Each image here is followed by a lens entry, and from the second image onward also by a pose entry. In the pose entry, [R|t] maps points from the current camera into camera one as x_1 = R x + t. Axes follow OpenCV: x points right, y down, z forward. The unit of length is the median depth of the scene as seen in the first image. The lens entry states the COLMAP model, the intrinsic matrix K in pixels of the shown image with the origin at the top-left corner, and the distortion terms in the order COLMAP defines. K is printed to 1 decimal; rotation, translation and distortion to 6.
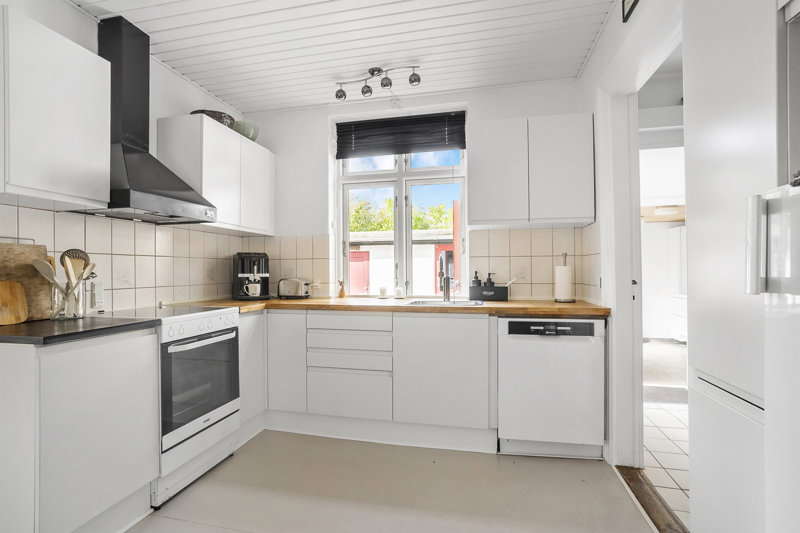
lens RADIAL K [[396.0, 0, 400.0], [0, 396.0, 266.5], [0, 0, 1]] dist [-0.003231, -0.000370]
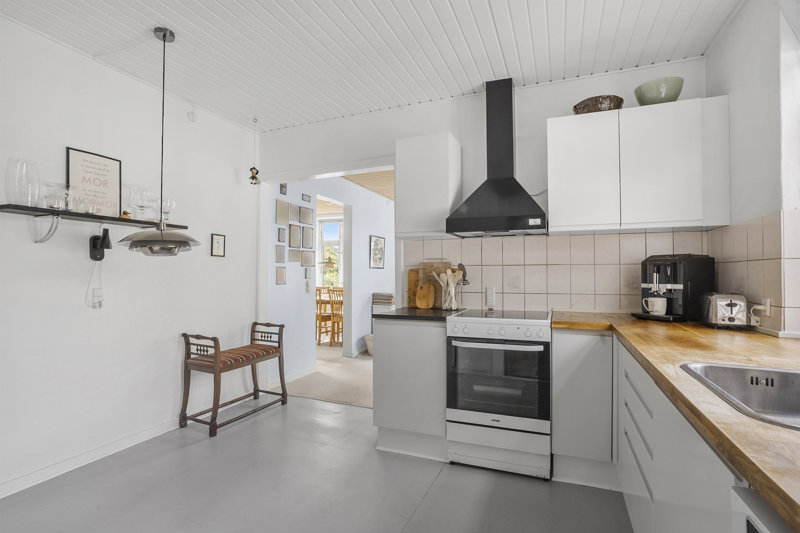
lens RADIAL K [[396.0, 0, 400.0], [0, 396.0, 266.5], [0, 0, 1]] dist [-0.003231, -0.000370]
pose [[-0.146518, -0.008017, -0.989176, 0.557375], [0.013479, 0.999858, -0.010100, -0.016943], [0.989116, -0.014813, -0.146389, 0.830874]]
